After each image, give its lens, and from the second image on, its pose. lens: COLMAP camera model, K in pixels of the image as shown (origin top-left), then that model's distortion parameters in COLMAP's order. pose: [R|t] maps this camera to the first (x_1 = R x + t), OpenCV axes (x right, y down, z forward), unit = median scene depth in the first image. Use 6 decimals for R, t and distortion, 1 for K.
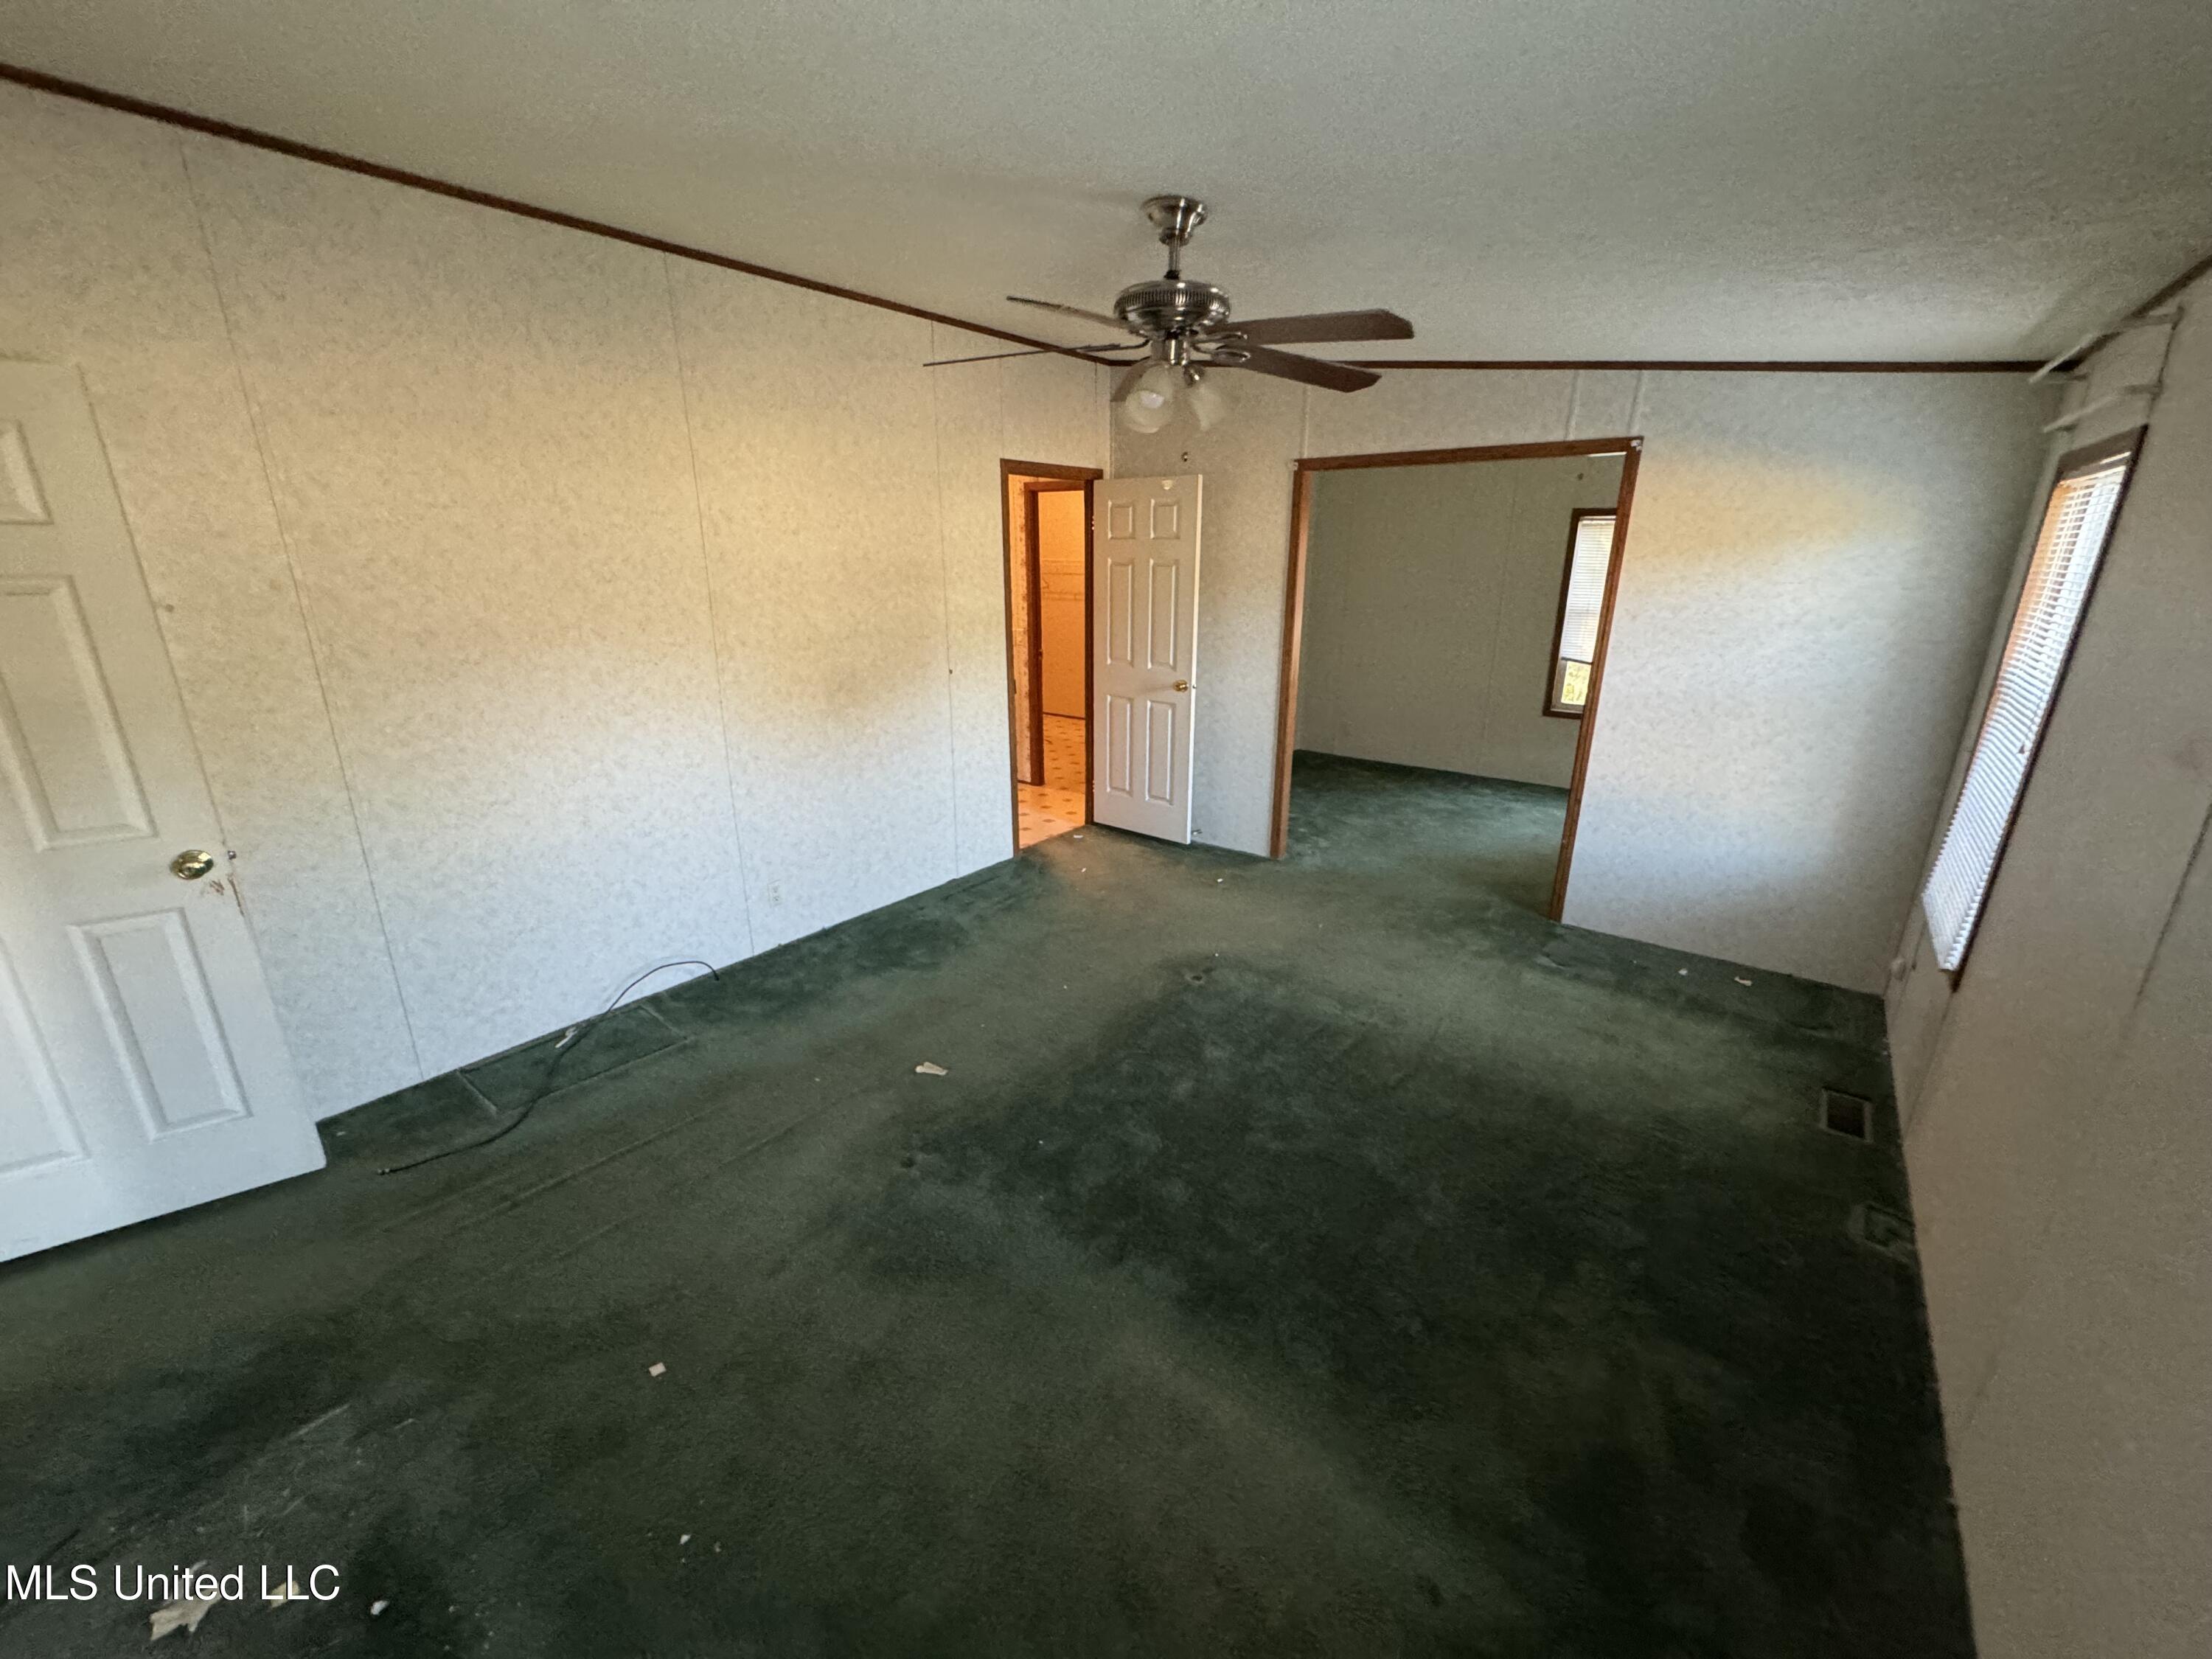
lens RADIAL K [[877.1, 0, 1105.4], [0, 877.1, 824.8], [0, 0, 1]] dist [-0.002474, 0.000424]
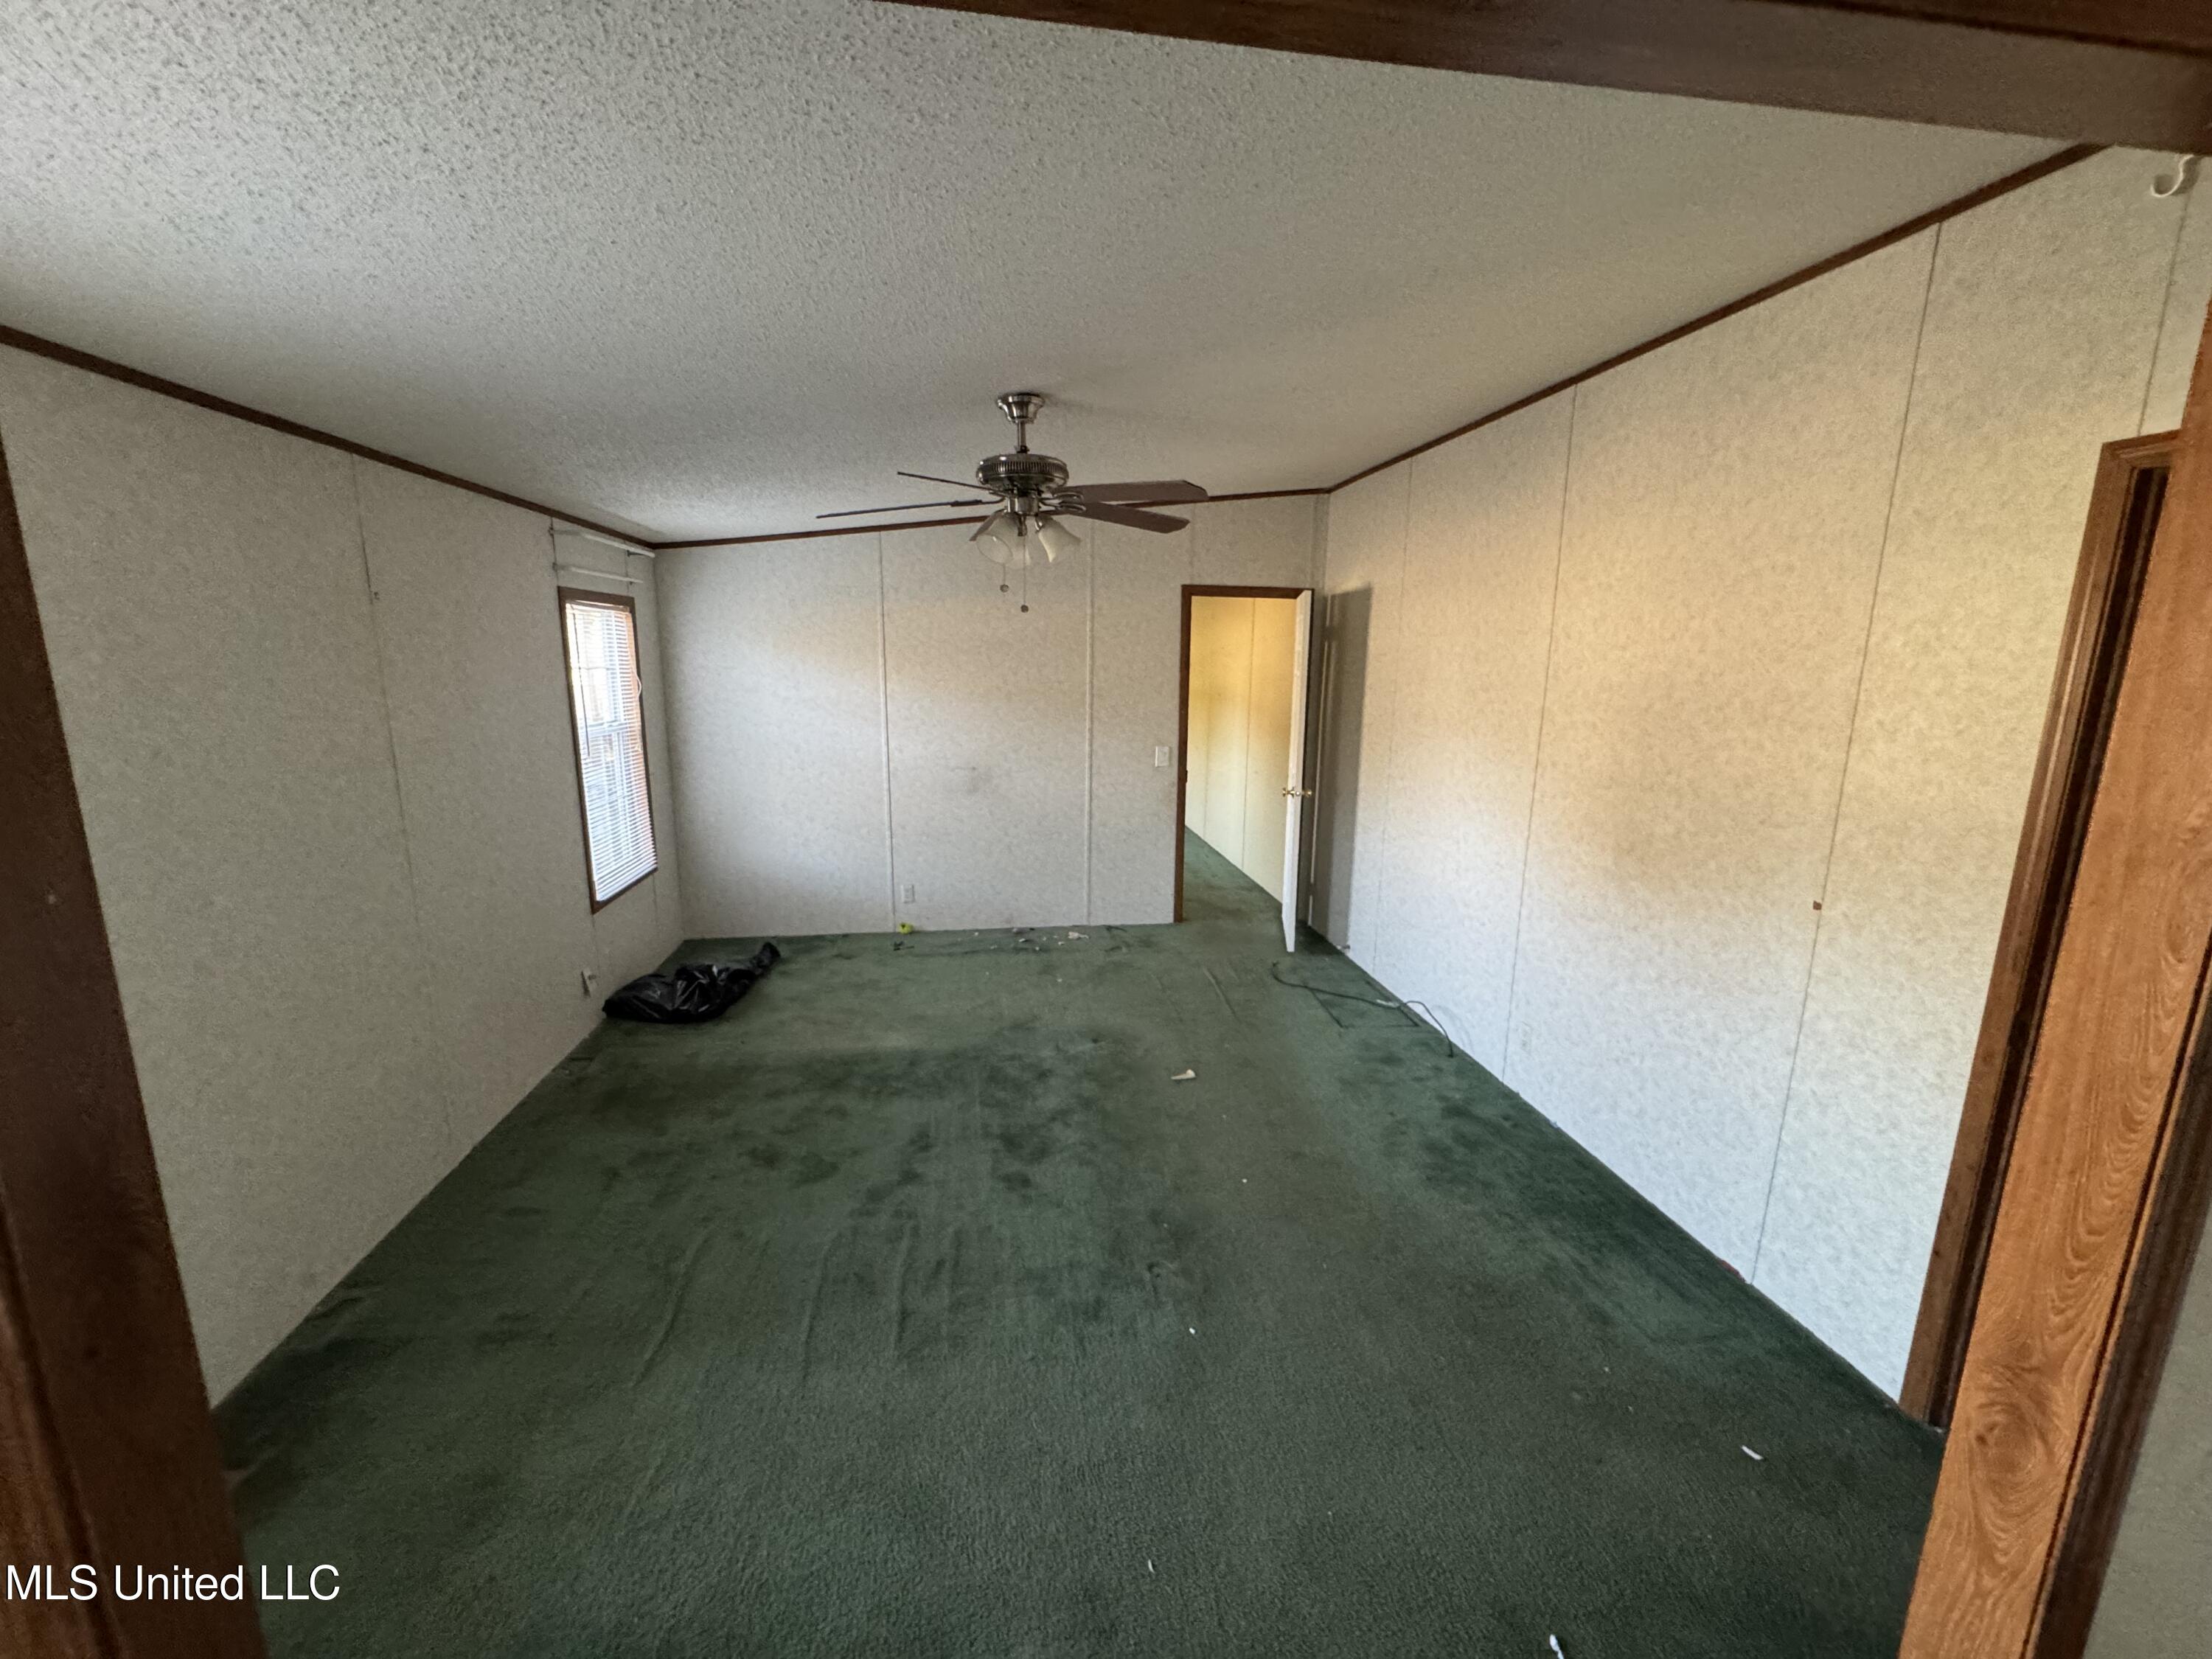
lens RADIAL K [[877.1, 0, 1103.7], [0, 877.1, 827.8], [0, 0, 1]] dist [-0.002474, 0.000424]
pose [[-0.685684, 0.135483, -0.715180, 0.524443], [-0.226444, 0.894068, 0.386477, -0.356087], [0.691781, 0.426949, -0.582369, 1.108873]]
